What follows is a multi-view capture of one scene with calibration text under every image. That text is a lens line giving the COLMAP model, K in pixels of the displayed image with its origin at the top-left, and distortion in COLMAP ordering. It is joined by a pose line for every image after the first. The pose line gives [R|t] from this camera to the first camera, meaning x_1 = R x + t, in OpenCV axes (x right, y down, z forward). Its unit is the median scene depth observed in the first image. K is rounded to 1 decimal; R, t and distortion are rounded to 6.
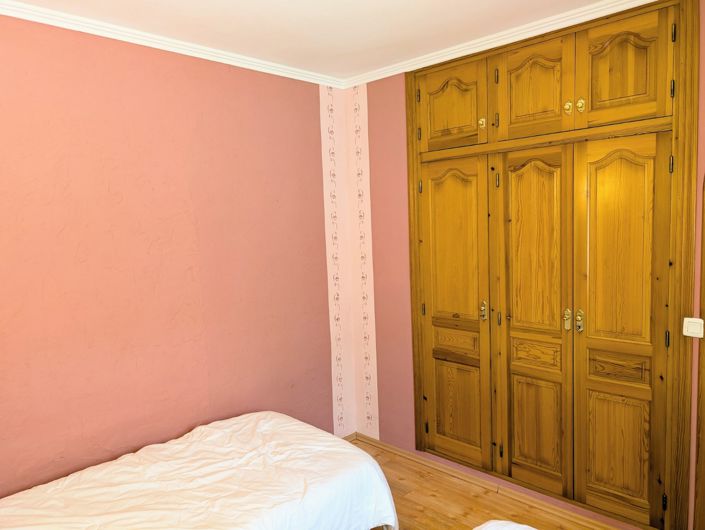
lens RADIAL K [[509.8, 0, 351.6], [0, 509.8, 263.9], [0, 0, 1]] dist [0.036522, -0.042171]
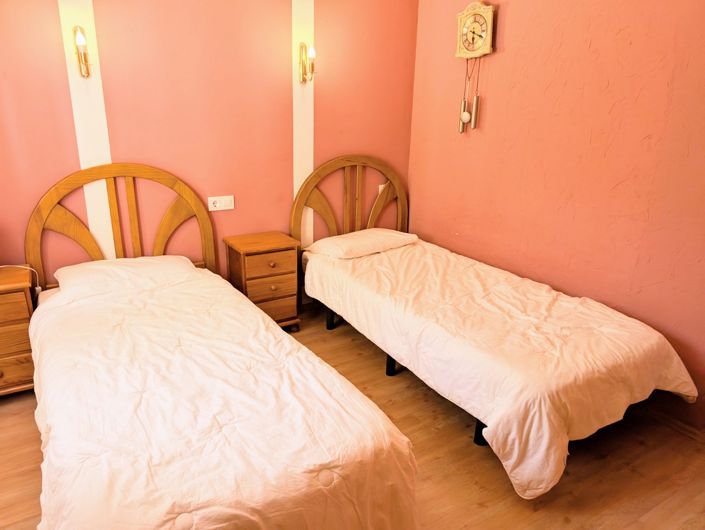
lens RADIAL K [[509.8, 0, 352.2], [0, 509.8, 265.7], [0, 0, 1]] dist [0.036522, -0.042171]
pose [[-0.241557, 0.322036, -0.915392, 0.794473], [-0.100025, 0.930040, 0.353584, -0.053205], [0.965218, 0.176973, -0.192446, 0.834133]]
